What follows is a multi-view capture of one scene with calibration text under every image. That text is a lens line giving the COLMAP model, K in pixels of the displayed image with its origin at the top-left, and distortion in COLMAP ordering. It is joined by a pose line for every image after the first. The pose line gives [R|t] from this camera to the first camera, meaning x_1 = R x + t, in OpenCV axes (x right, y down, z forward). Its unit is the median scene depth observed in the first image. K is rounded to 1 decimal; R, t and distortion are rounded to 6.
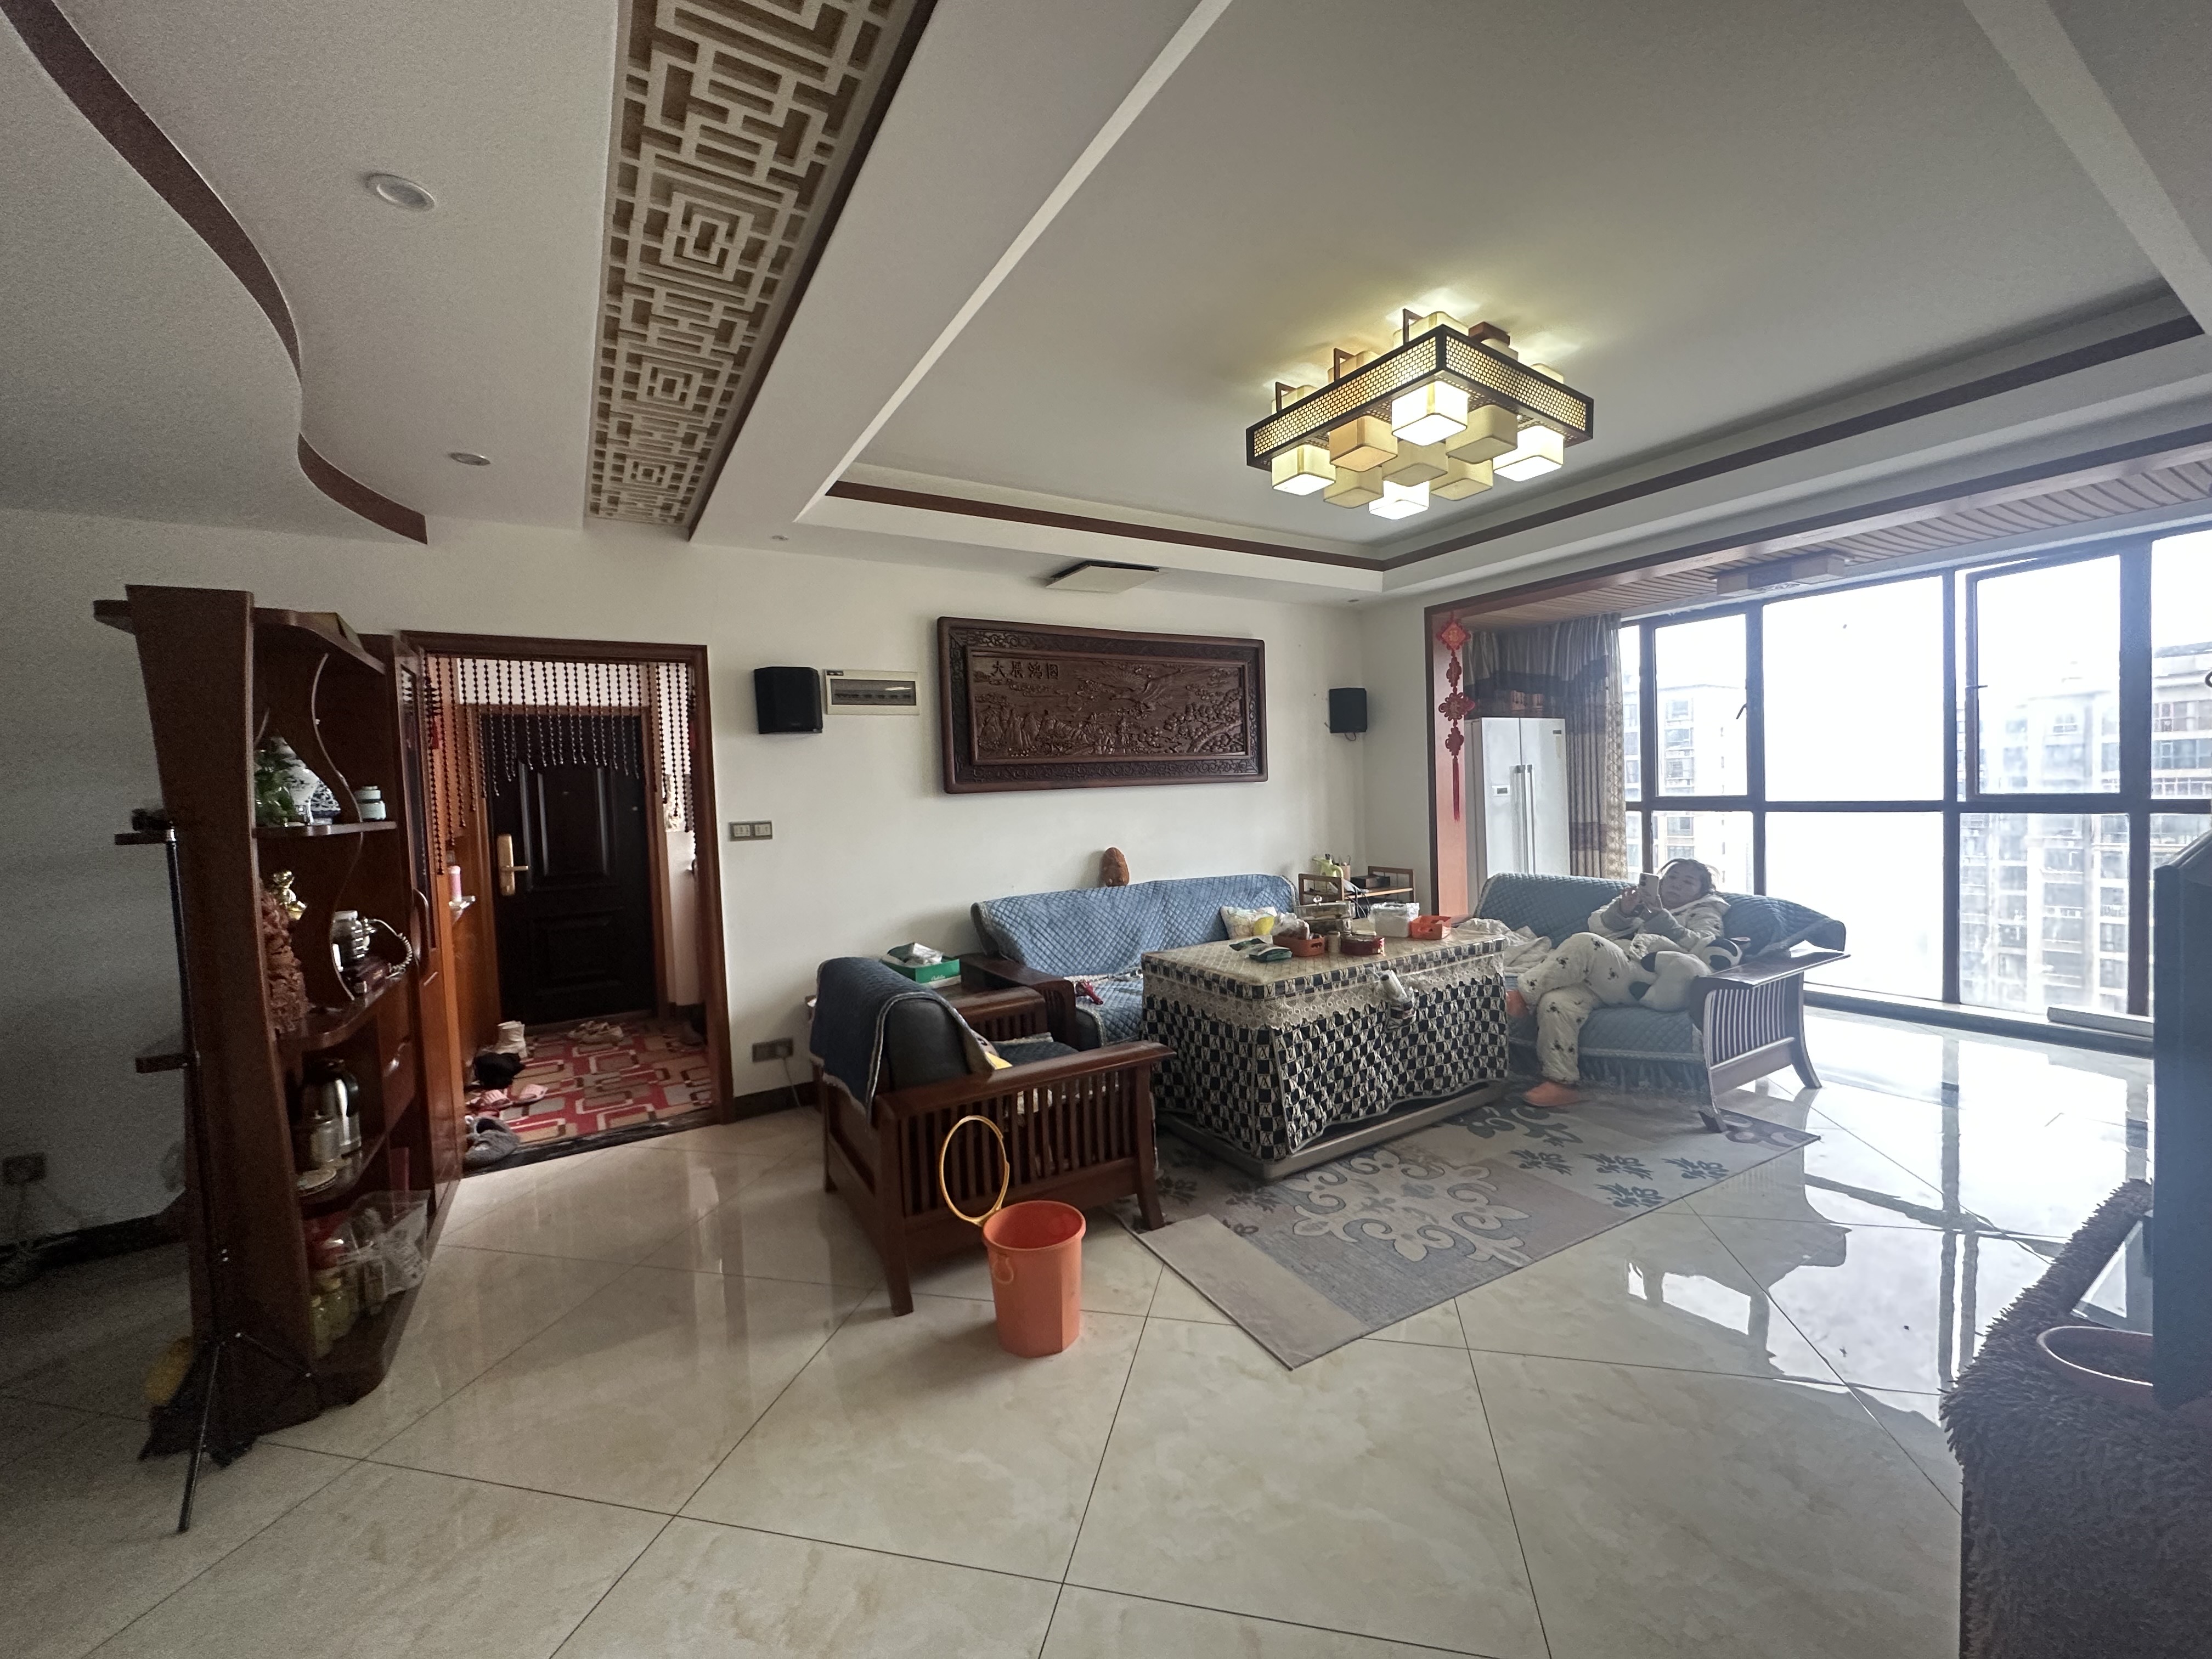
lens RADIAL K [[878.1, 0, 1106.0], [0, 878.1, 829.5], [0, 0, 1]] dist [0.000115, -0.000012]
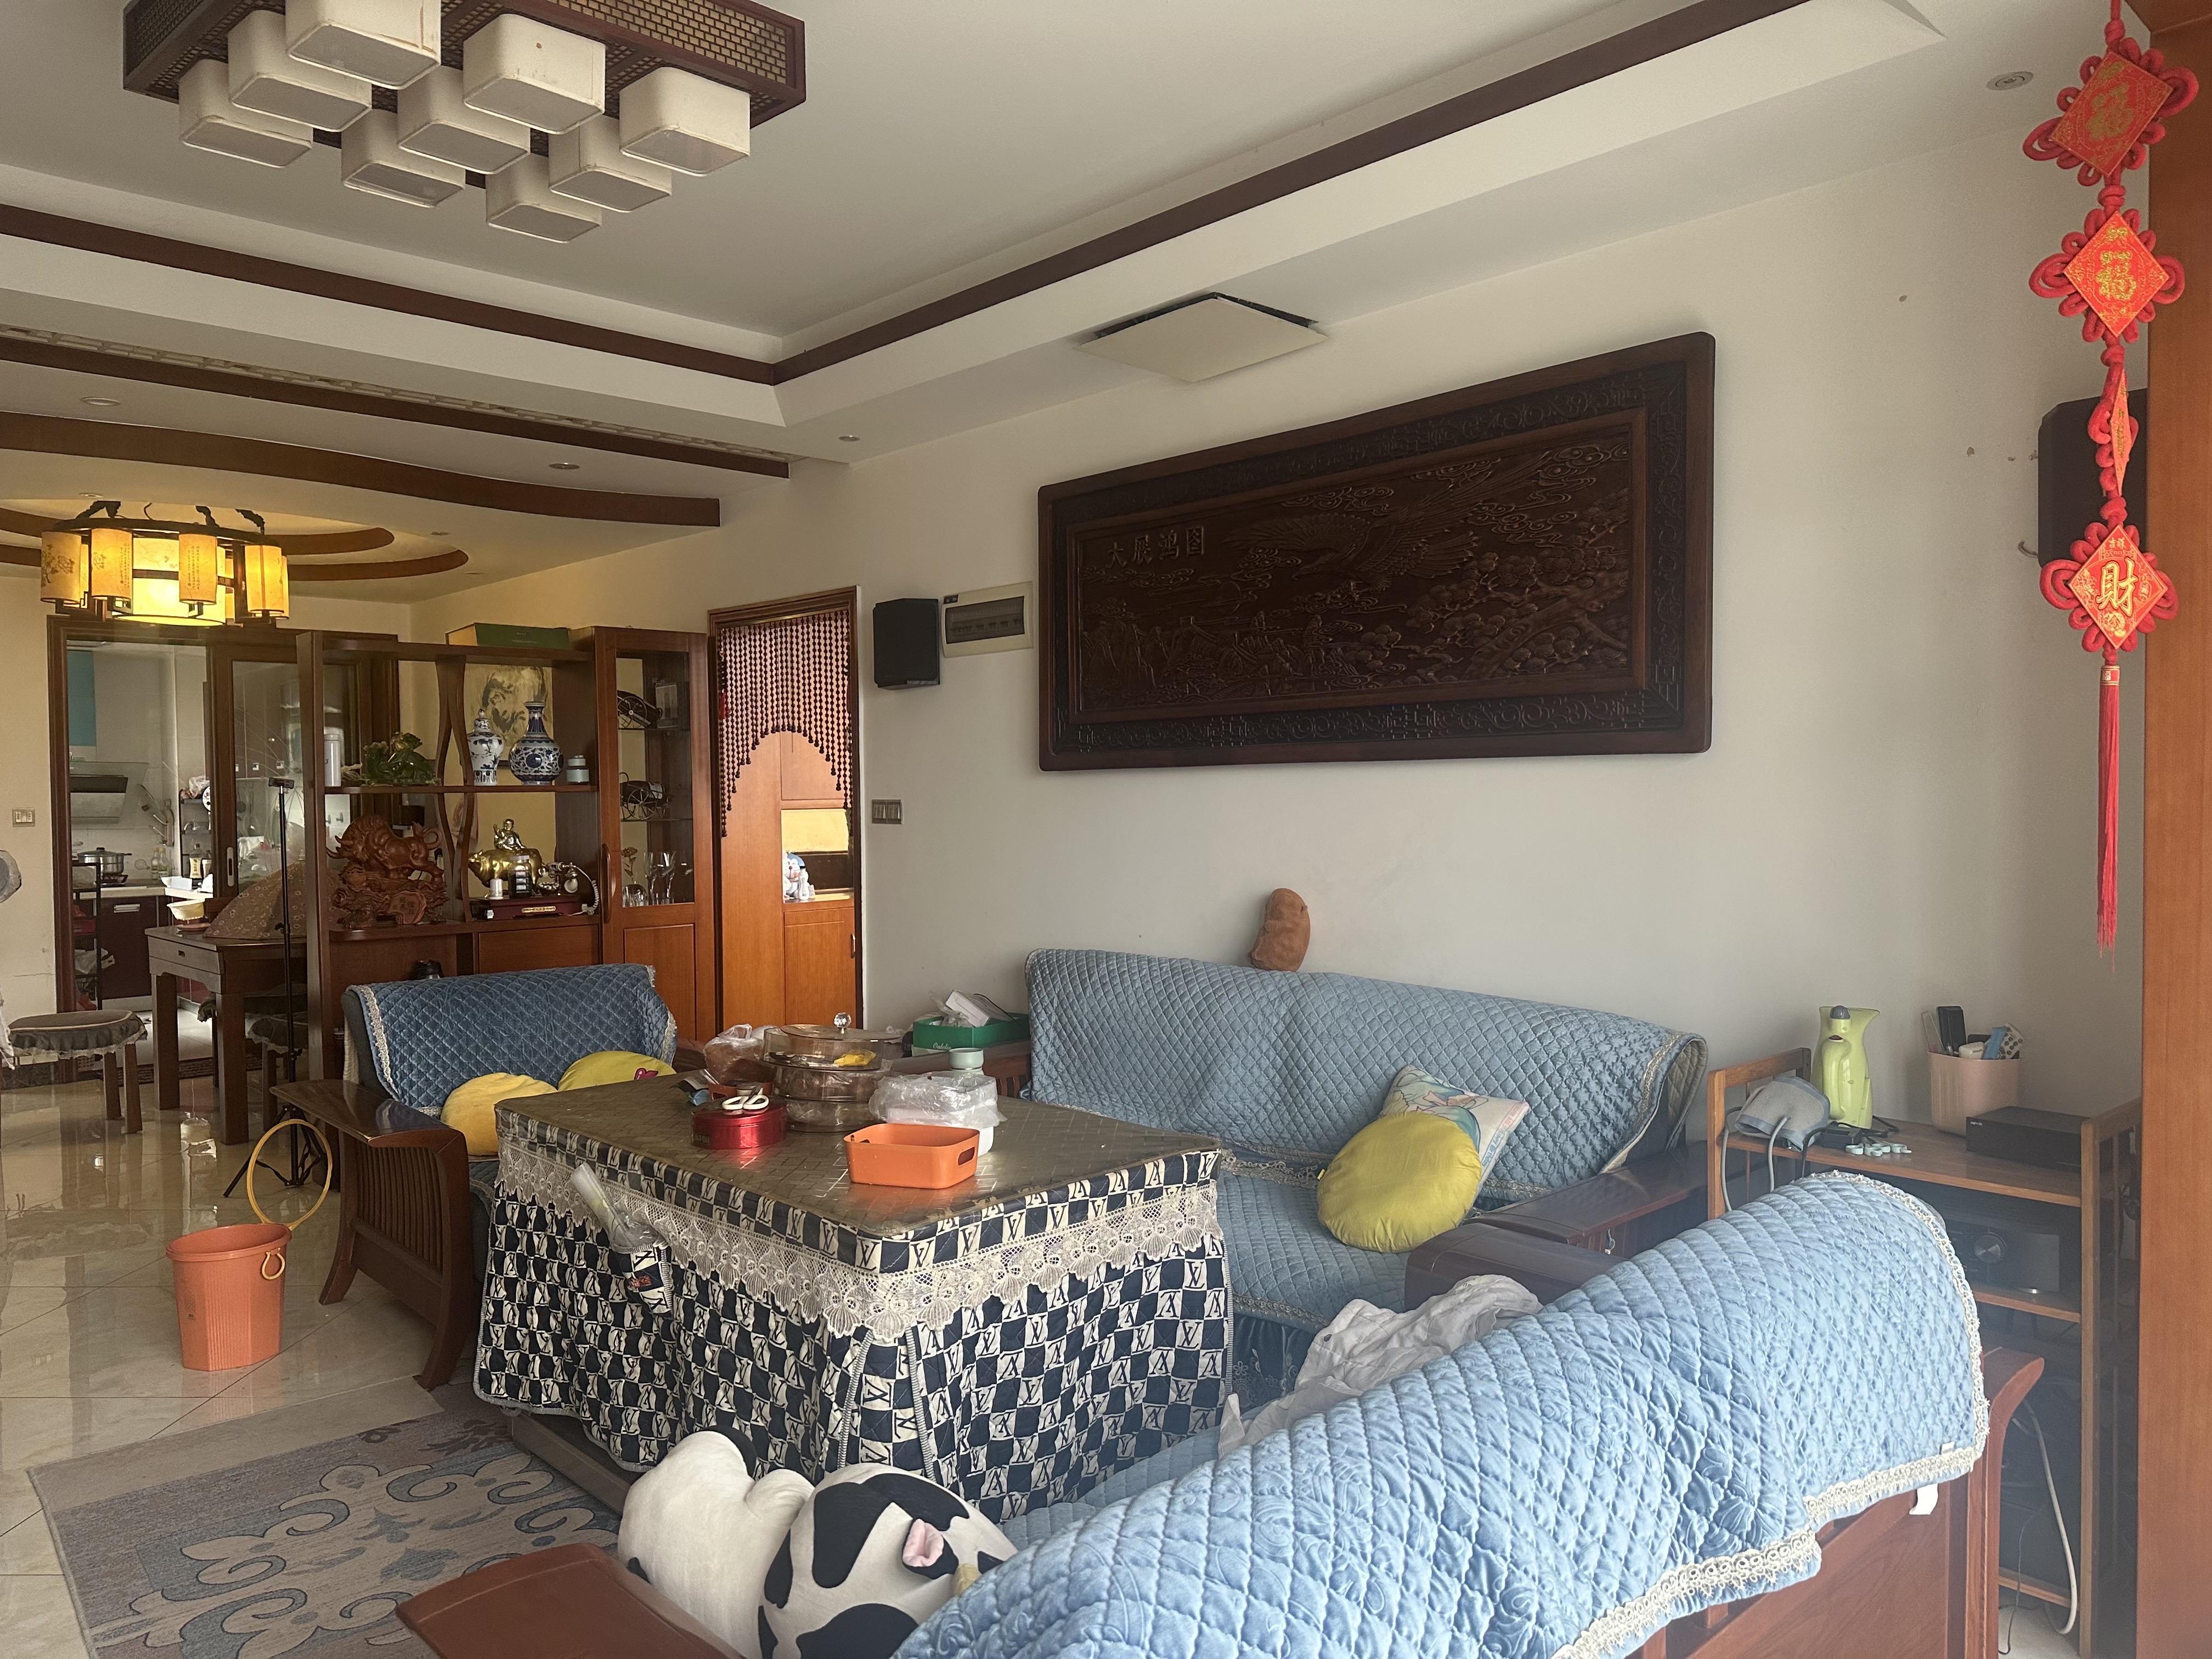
lens RADIAL K [[1566.5, 0, 1106.0], [0, 1566.5, 829.5], [0, 0, 1]] dist [0.078738, -0.062112]
pose [[0.189554, 0.063044, -0.979844, 1.017059], [-0.039840, 0.997609, 0.056479, -0.070421], [0.981062, 0.028332, 0.191613, 0.918930]]
